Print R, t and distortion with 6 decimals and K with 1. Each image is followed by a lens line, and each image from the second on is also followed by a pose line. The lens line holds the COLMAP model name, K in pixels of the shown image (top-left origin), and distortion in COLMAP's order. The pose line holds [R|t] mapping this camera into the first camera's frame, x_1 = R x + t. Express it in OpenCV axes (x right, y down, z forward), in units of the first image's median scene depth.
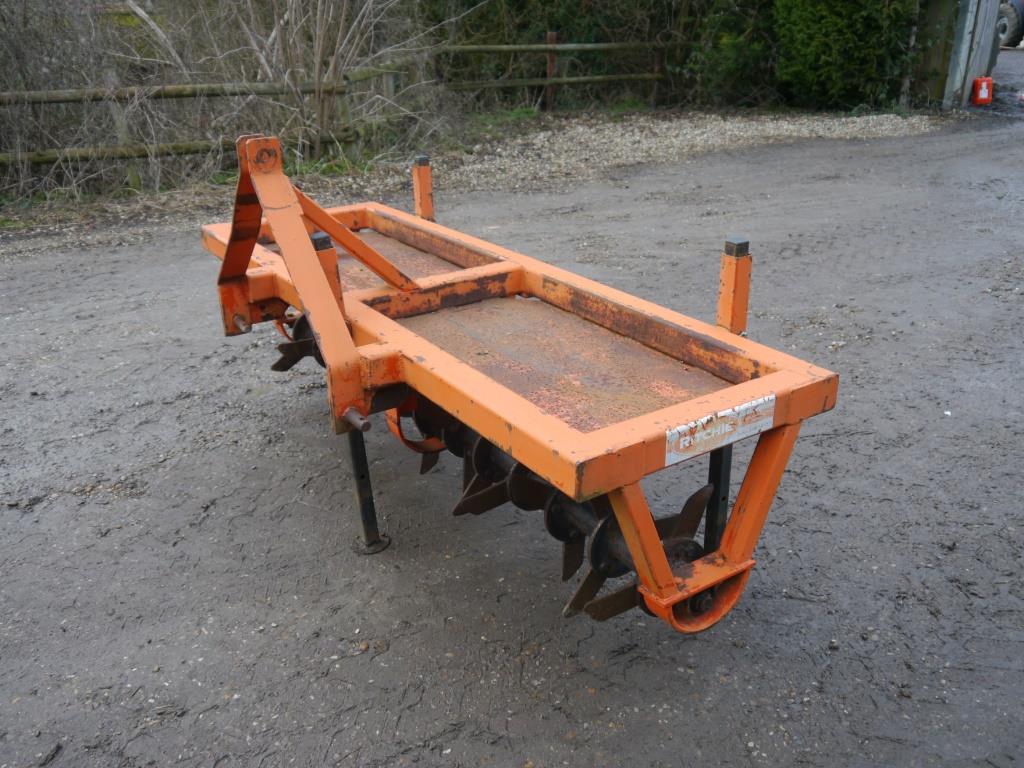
lens RADIAL K [[925.8, 0, 512.0], [0, 925.8, 384.0], [0, 0, 1]] dist [-0.013847, -0.001433]
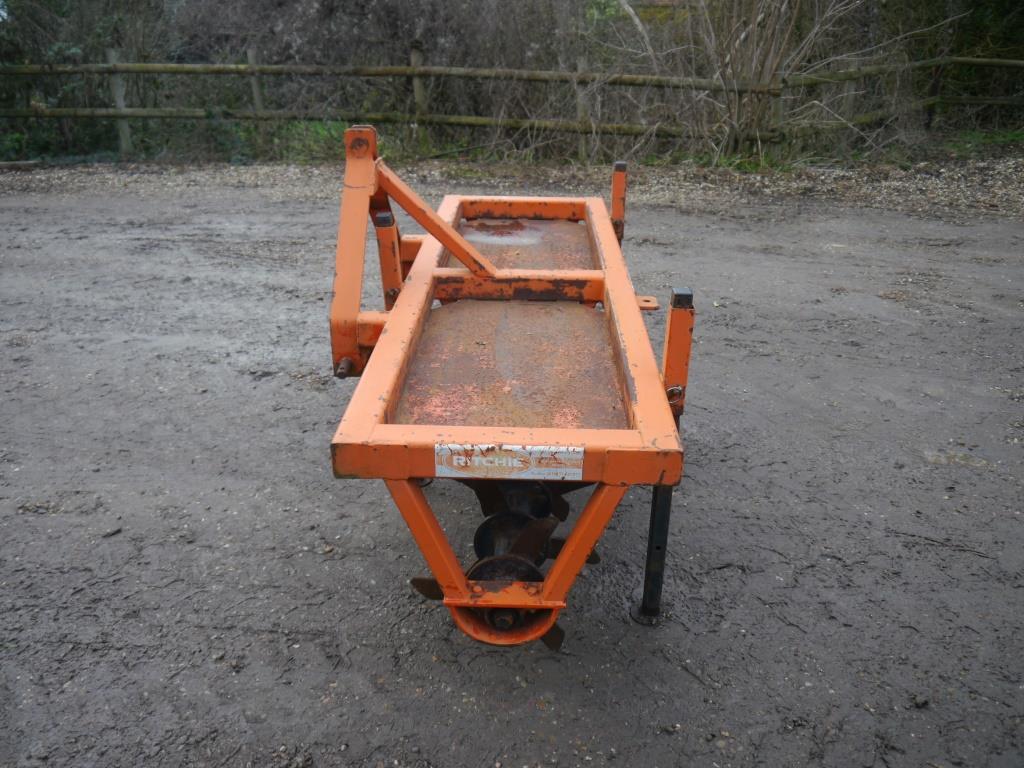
lens RADIAL K [[842.2, 0, 512.0], [0, 842.2, 384.0], [0, 0, 1]] dist [-0.025803, -0.009621]
pose [[0.817244, 0.266784, -0.510821, 0.343417], [-0.245957, 0.963078, 0.109483, -0.069055], [0.521169, 0.036166, 0.852687, 0.102896]]
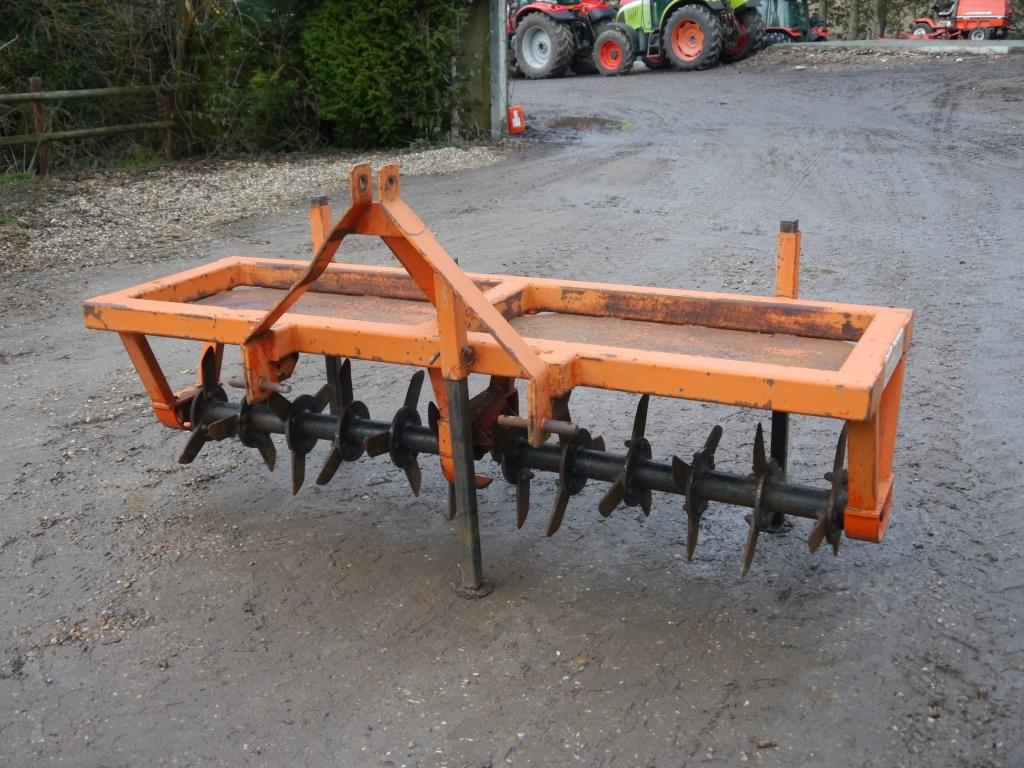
lens RADIAL K [[1133.8, 0, 512.0], [0, 1133.8, 384.0], [0, 0, 1]] dist [-0.014600, 0.028518]
pose [[0.860158, -0.163999, 0.482942, -0.471060], [0.209716, 0.976869, -0.041791, 0.019951], [-0.464917, 0.137228, 0.874655, -0.034666]]
